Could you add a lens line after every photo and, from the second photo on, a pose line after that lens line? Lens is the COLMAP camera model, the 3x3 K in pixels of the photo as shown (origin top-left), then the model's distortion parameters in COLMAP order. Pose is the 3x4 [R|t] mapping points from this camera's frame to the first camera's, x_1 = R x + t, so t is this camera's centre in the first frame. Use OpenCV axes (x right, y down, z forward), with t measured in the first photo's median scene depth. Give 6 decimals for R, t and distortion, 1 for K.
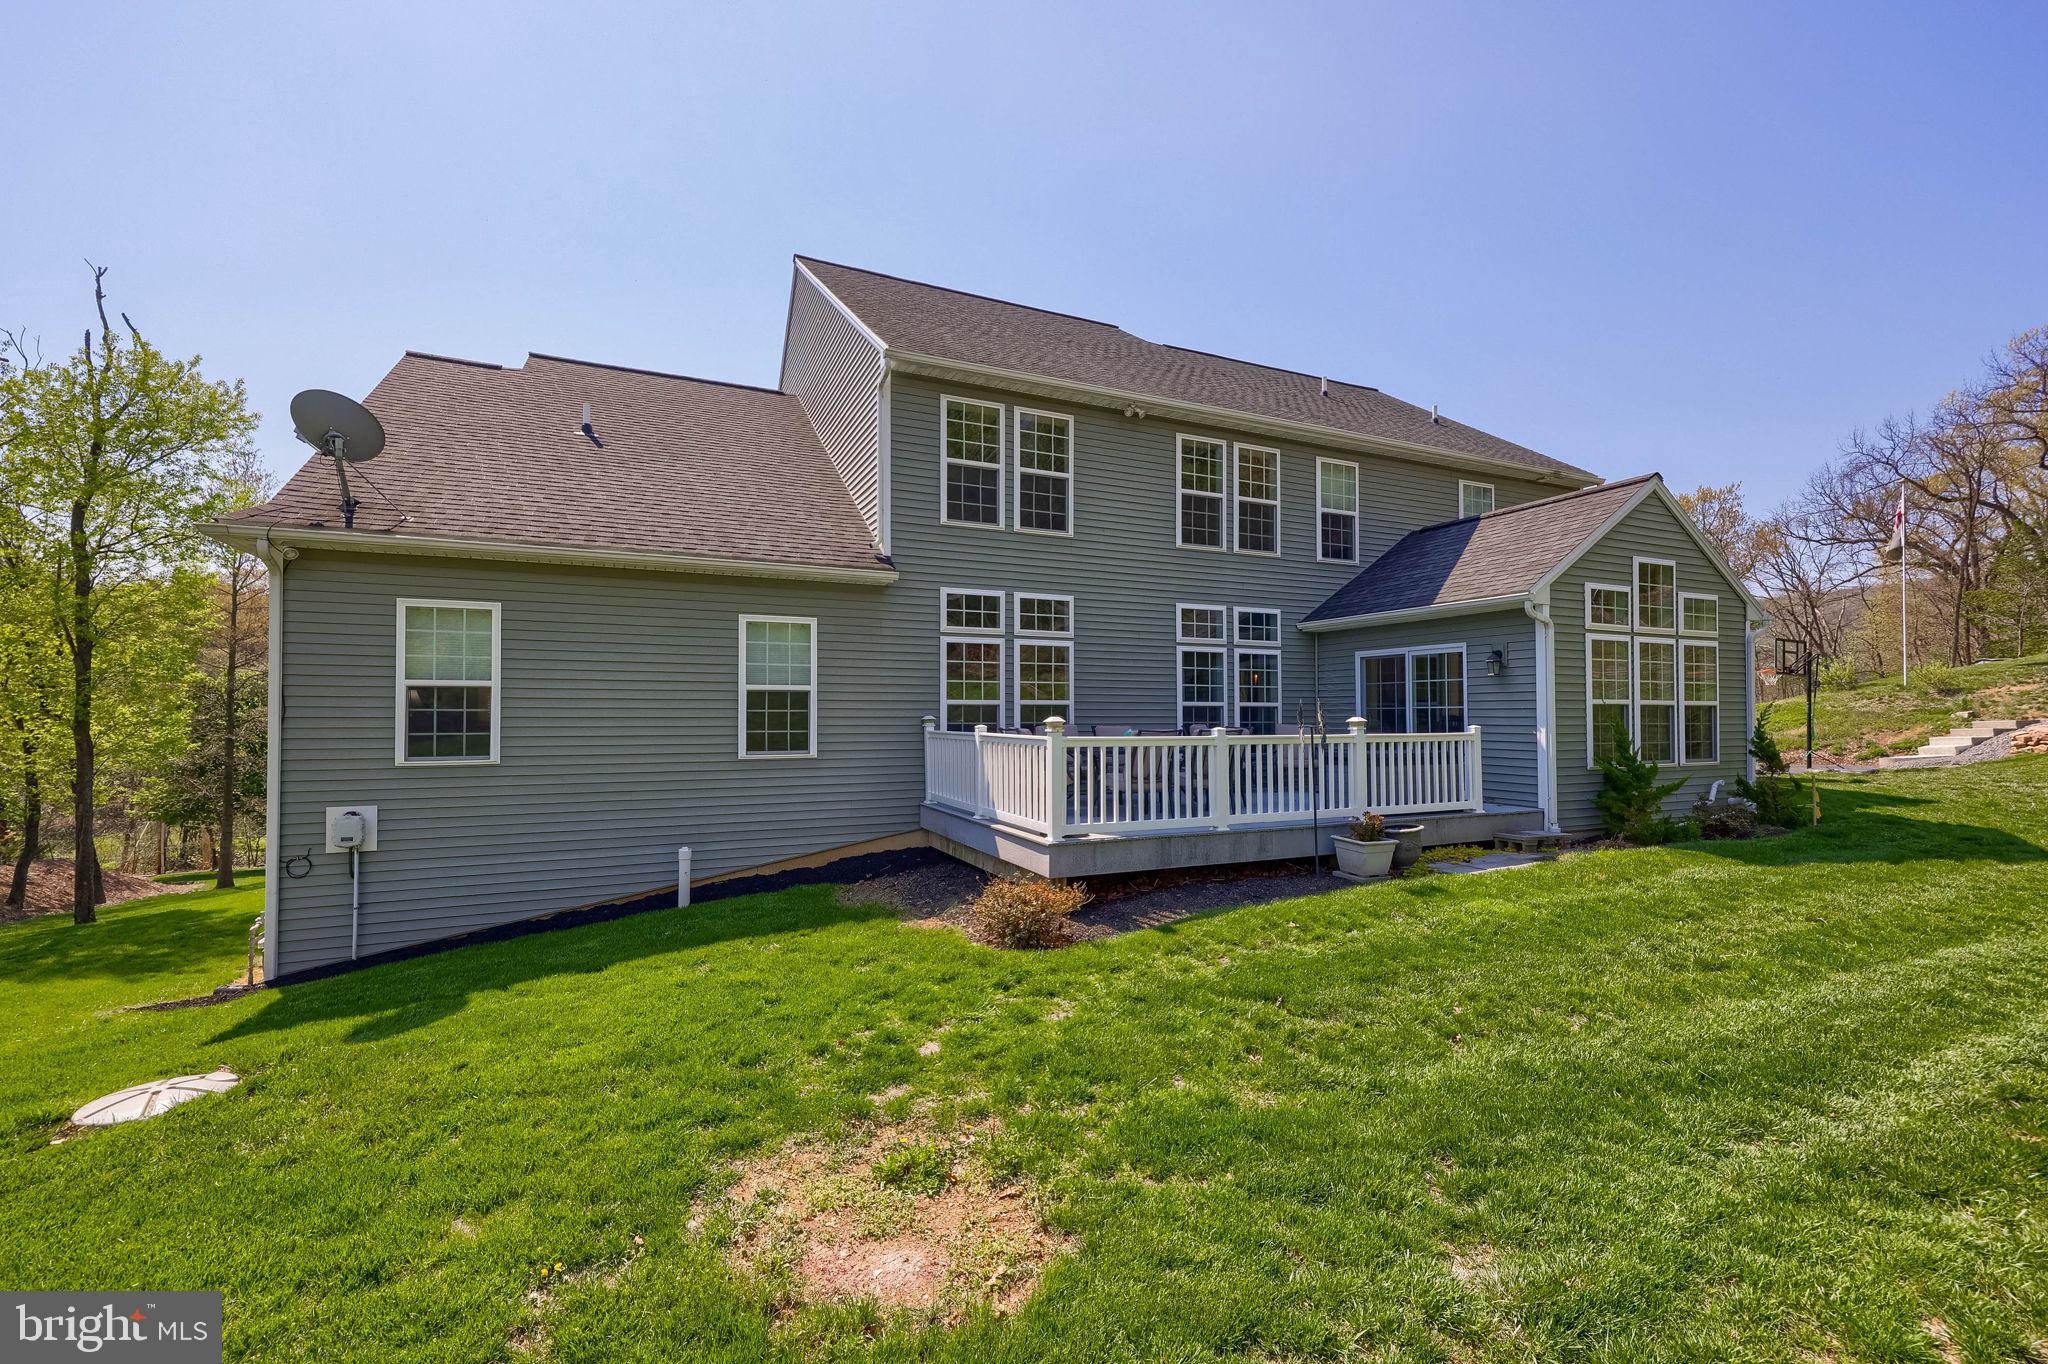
lens RADIAL K [[843.7, 0, 1017.4], [0, 843.7, 692.3], [0, 0, 1]] dist [-0.000164, -0.000333]
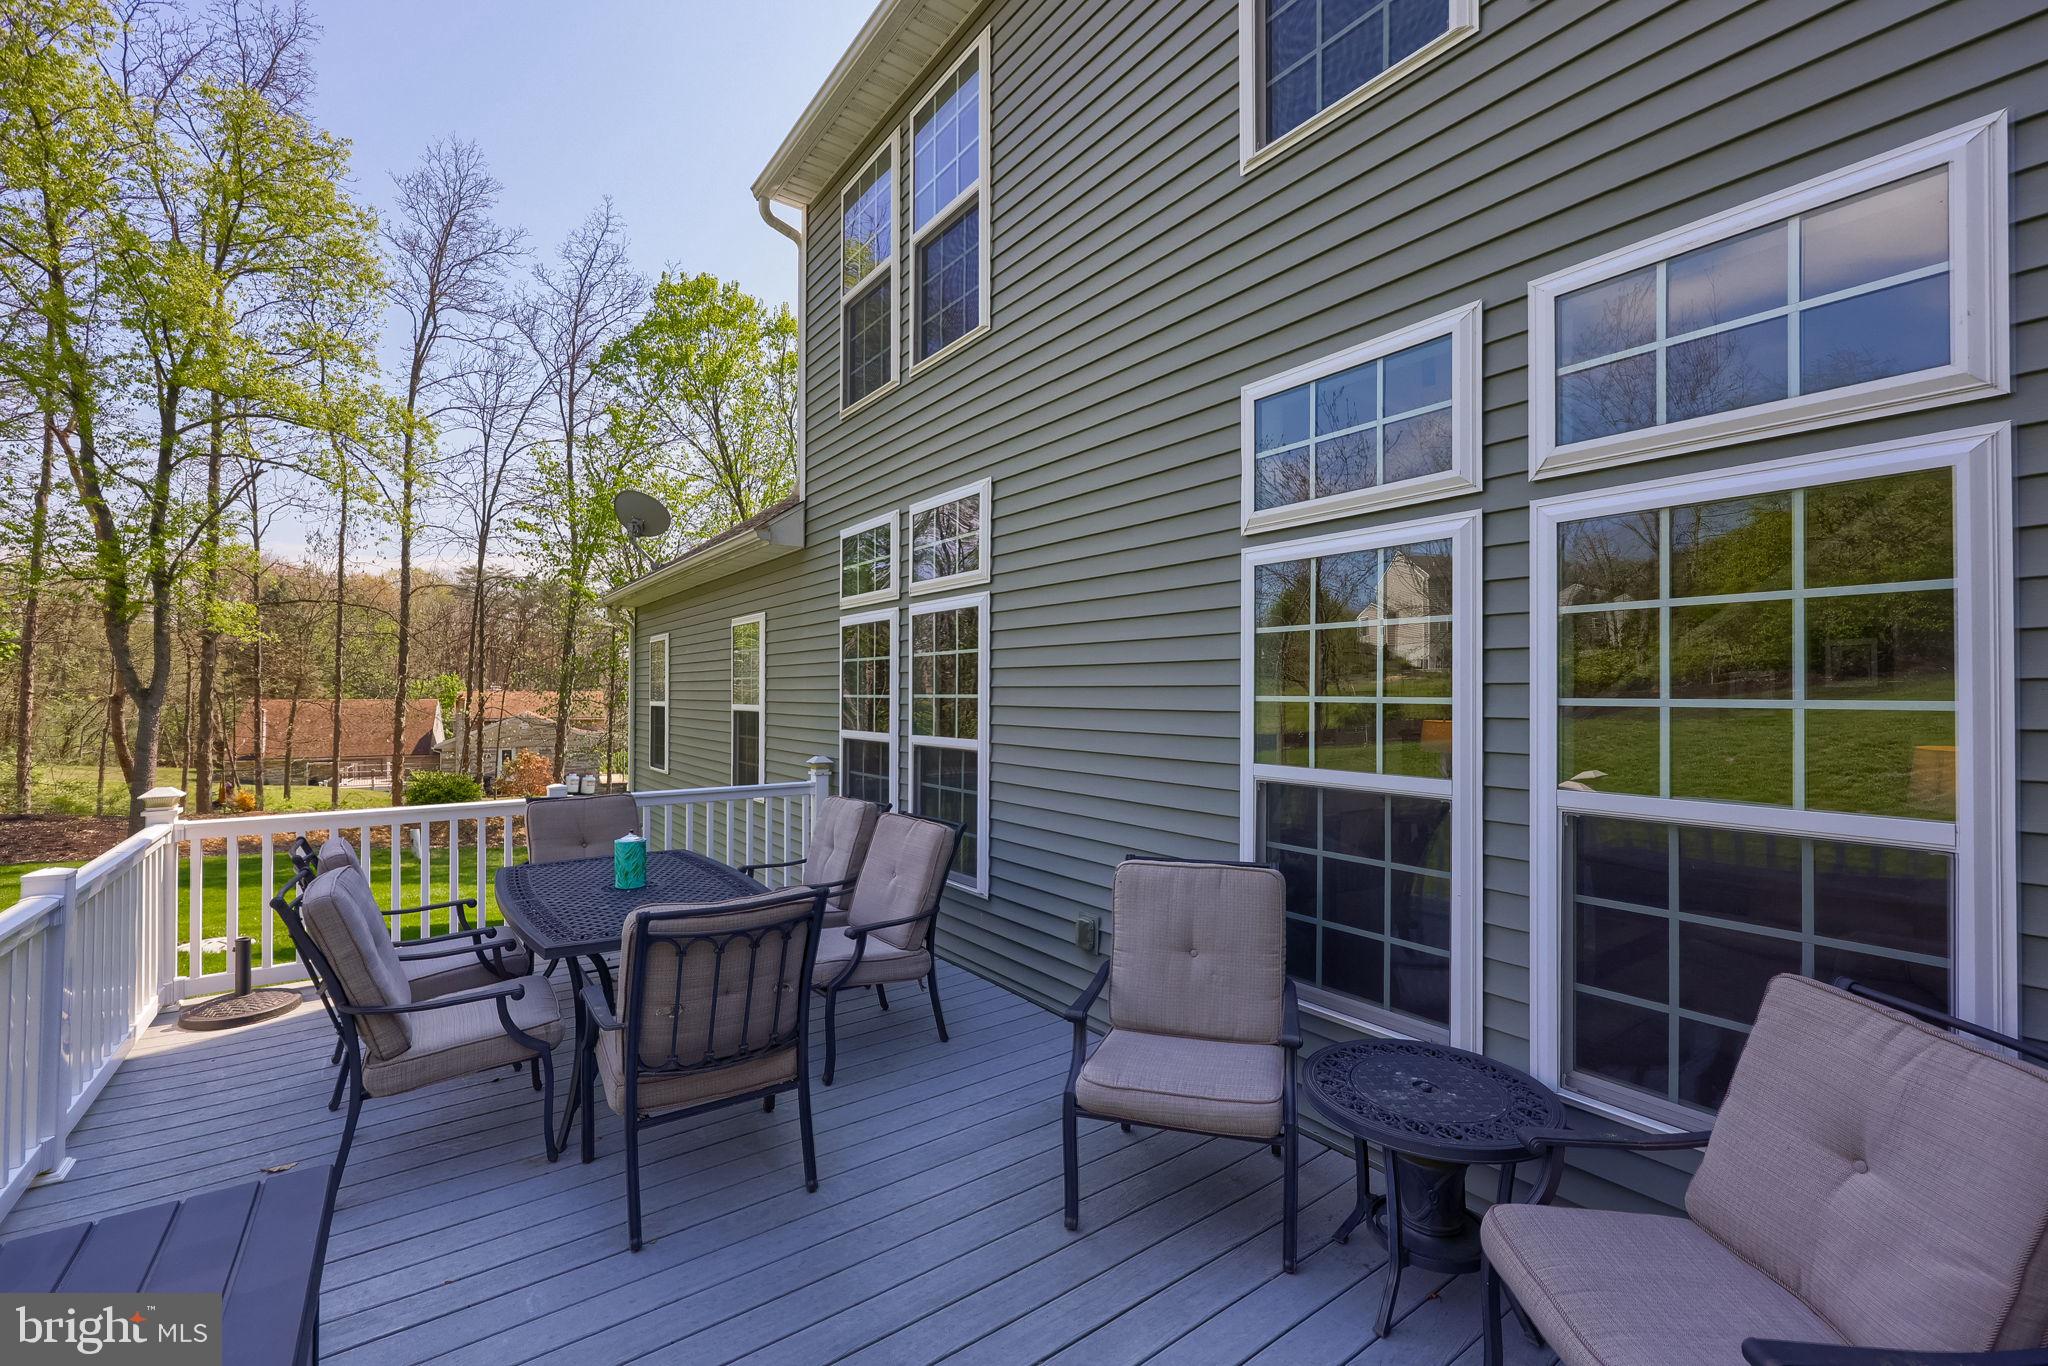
lens RADIAL K [[843.7, 0, 1006.0], [0, 843.7, 681.1], [0, 0, 1]] dist [-0.000164, -0.000333]
pose [[0.209658, -0.012886, -0.977690, 0.477995], [0.022995, 0.999702, -0.008245, -0.015072], [0.977504, -0.020754, 0.209892, 0.959297]]
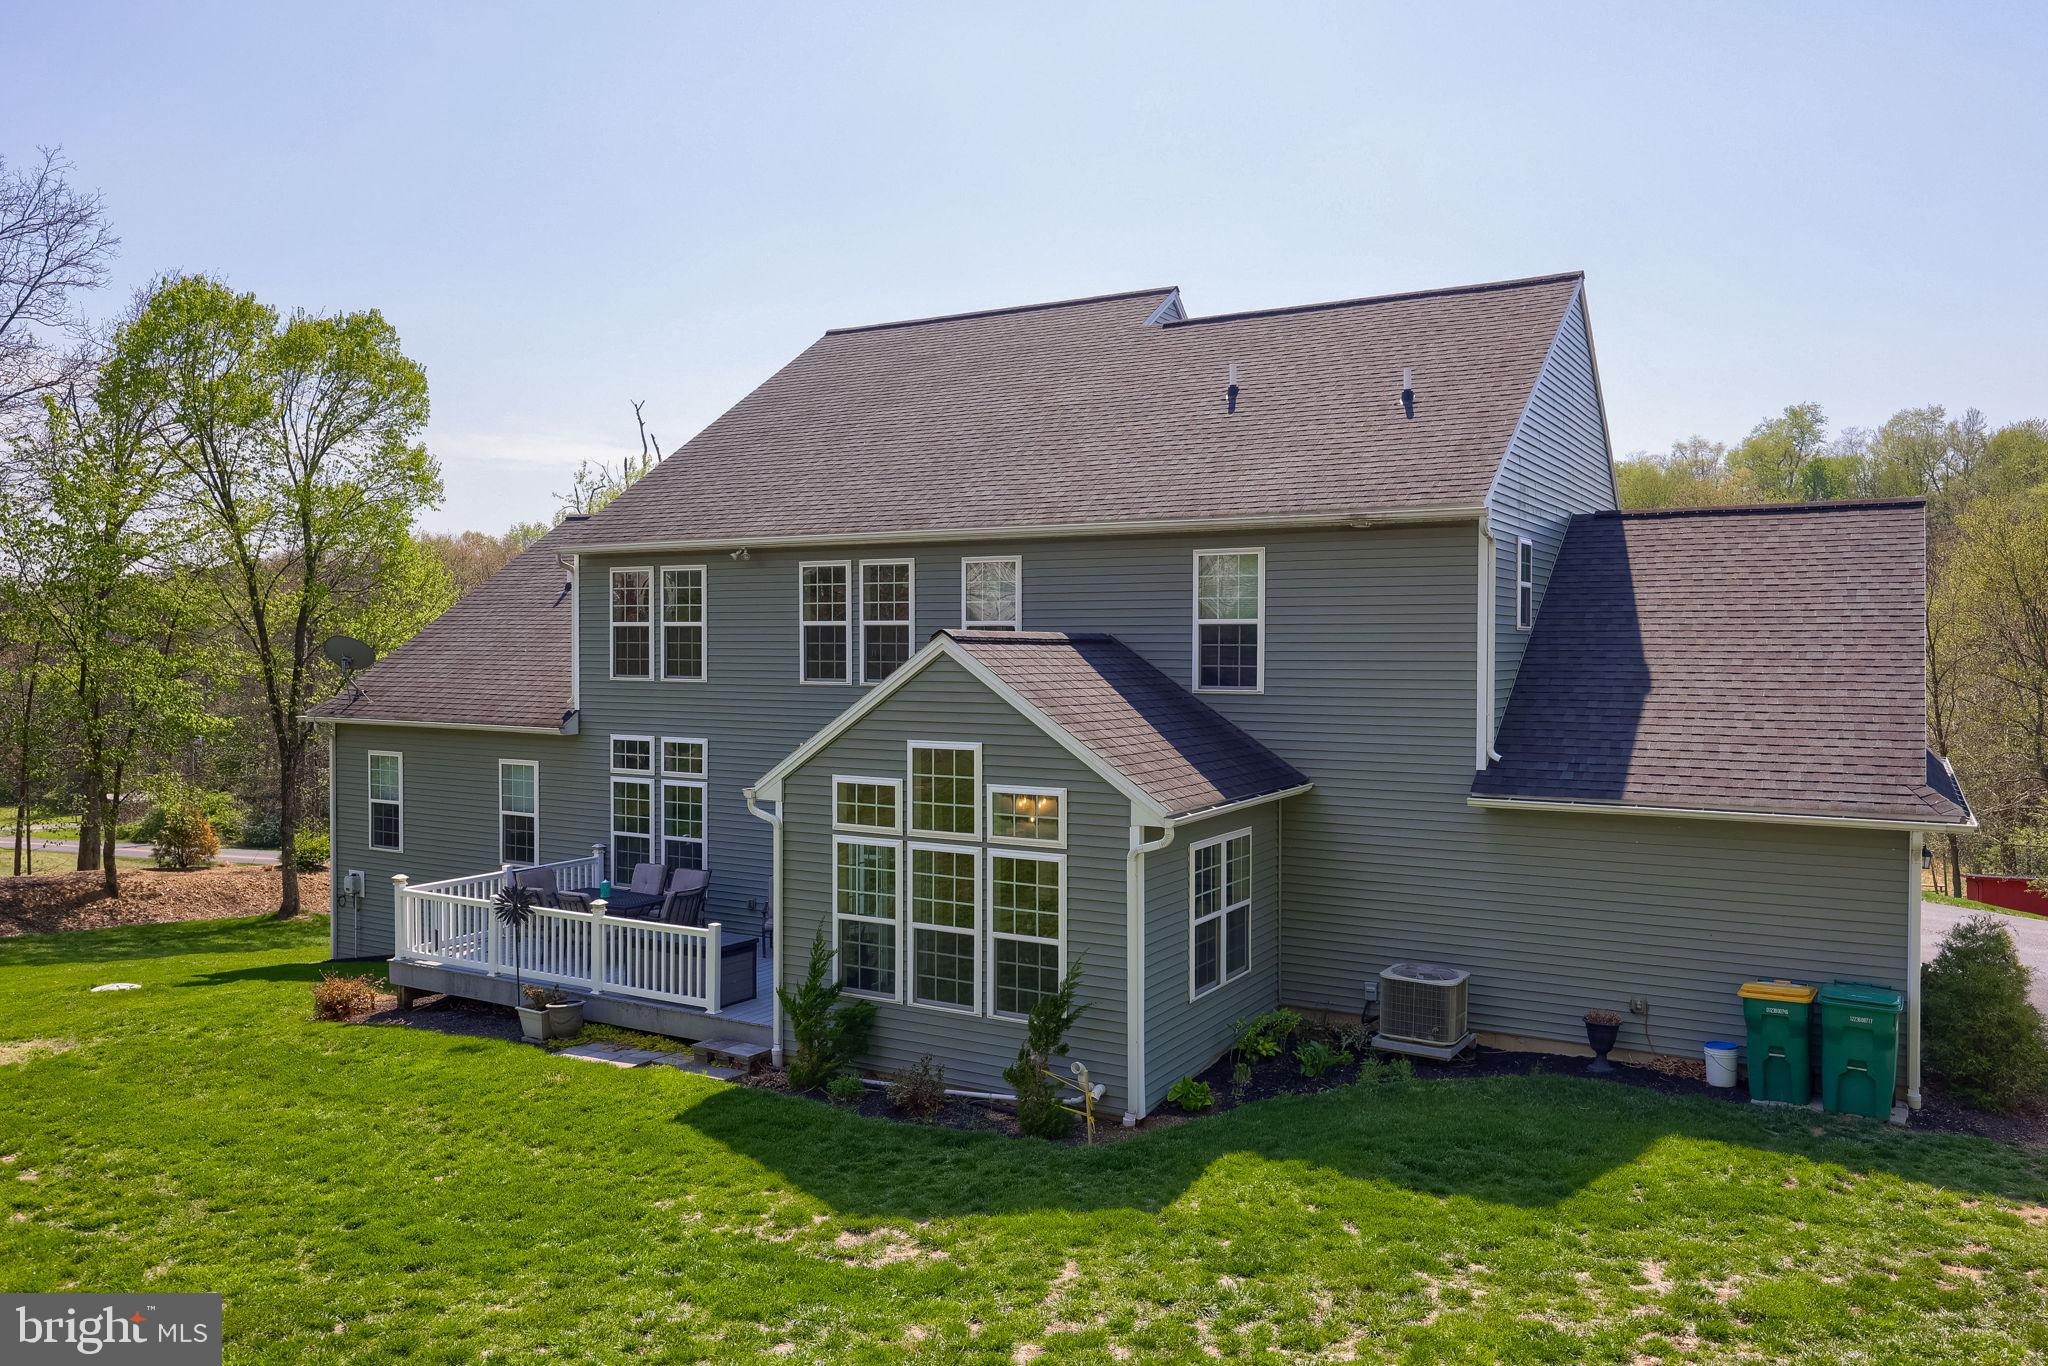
lens RADIAL K [[1467.9, 0, 1018.2], [0, 1467.9, 666.2], [0, 0, 1]] dist [0.000232, 0.000030]
pose [[0.577967, 0.011721, -0.815976, 1.837668], [0.016738, 0.999516, 0.026213, -0.255028], [0.815889, -0.028808, 0.577491, 0.281074]]
